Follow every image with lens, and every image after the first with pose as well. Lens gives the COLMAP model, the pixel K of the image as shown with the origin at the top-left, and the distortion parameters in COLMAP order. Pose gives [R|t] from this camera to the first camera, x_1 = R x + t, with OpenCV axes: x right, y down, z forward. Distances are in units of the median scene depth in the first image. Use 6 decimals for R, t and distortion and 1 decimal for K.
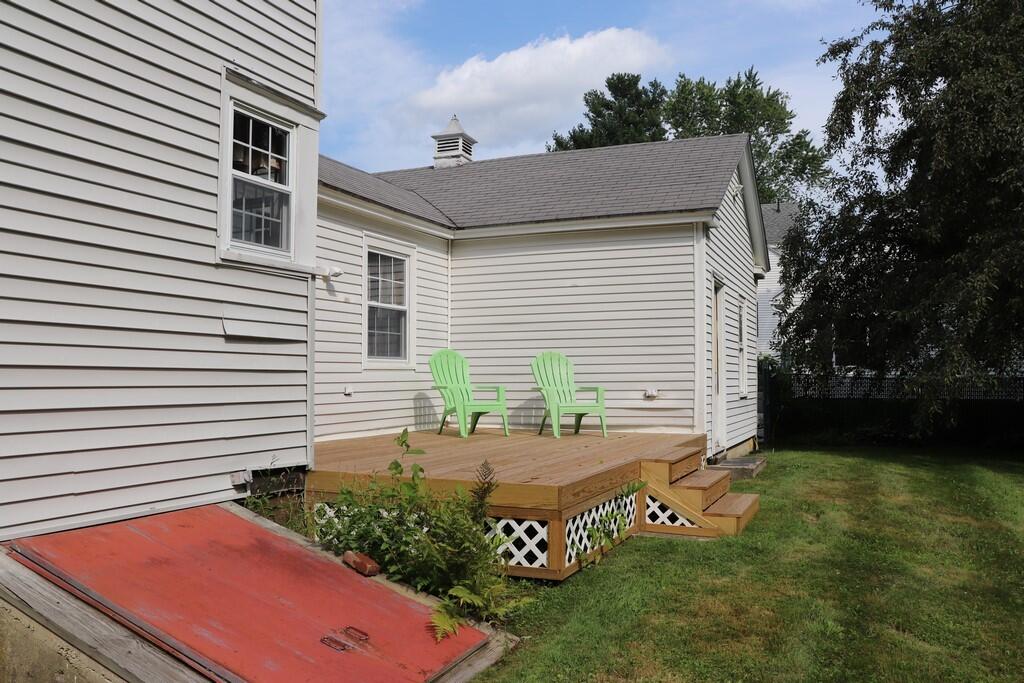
lens RADIAL K [[843.5, 0, 510.8], [0, 843.5, 343.3], [0, 0, 1]] dist [-0.128343, 0.052943]
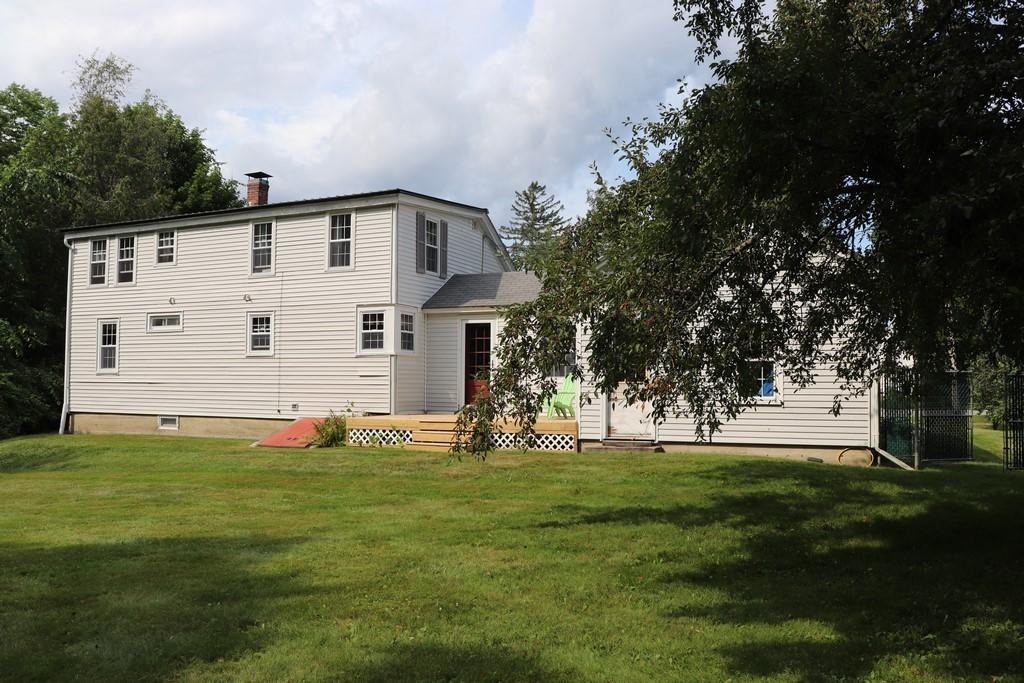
lens RADIAL K [[843.5, 0, 502.8], [0, 843.5, 344.5], [0, 0, 1]] dist [-0.128343, 0.052943]
pose [[-0.002900, -0.052550, -0.998614, 1.776468], [0.035370, 0.997988, -0.052620, 0.038263], [0.999370, -0.035474, -0.001036, 0.844299]]
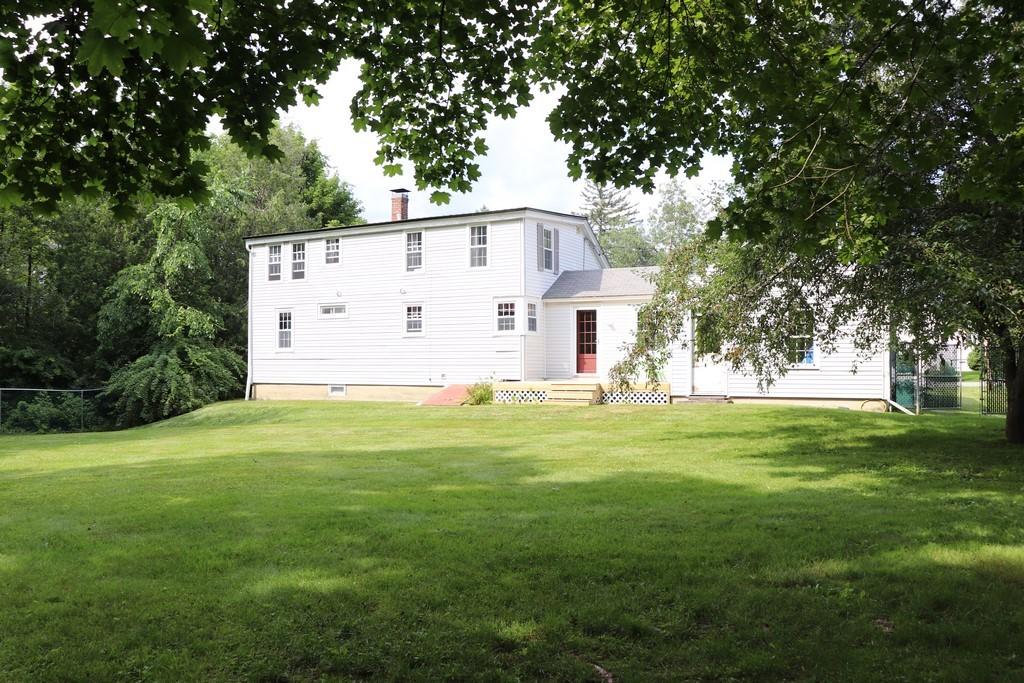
lens RADIAL K [[843.5, 0, 510.8], [0, 843.5, 347.2], [0, 0, 1]] dist [-0.128343, 0.052943]
pose [[-0.066877, -0.025550, -0.997434, 2.351435], [0.040535, 0.998777, -0.028303, 0.057066], [0.996937, -0.042324, -0.065759, 0.719280]]
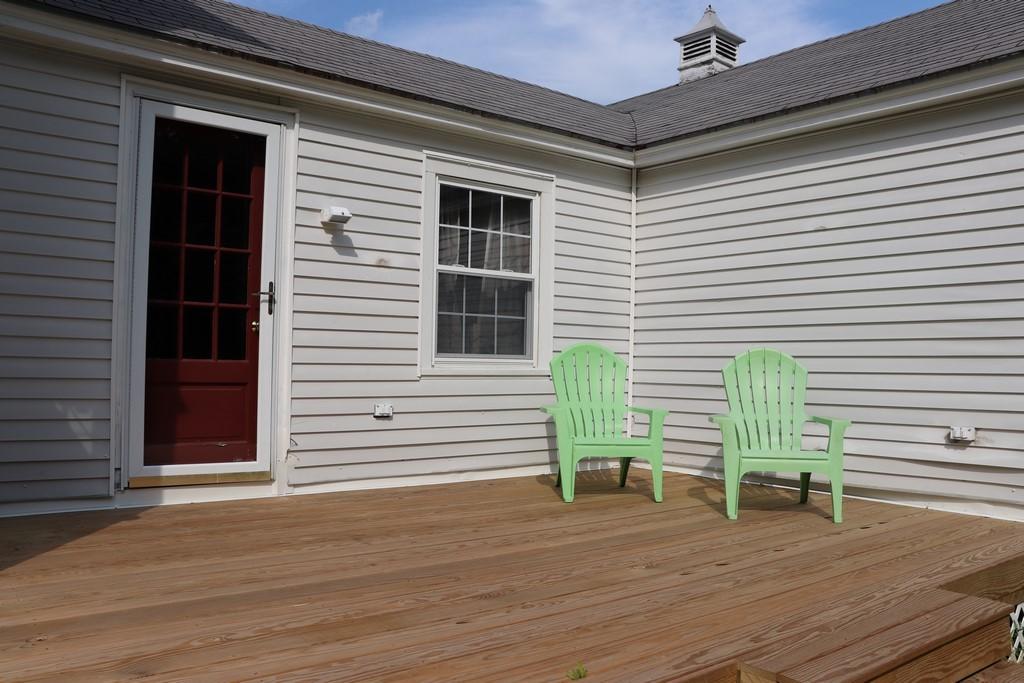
lens RADIAL K [[843.5, 0, 514.5], [0, 843.5, 344.1], [0, 0, 1]] dist [-0.128343, 0.052943]
pose [[0.883578, 0.006632, -0.468238, 0.156341], [-0.001020, 0.999925, 0.012238, 0.000423], [0.468283, -0.010336, 0.883518, 0.443228]]
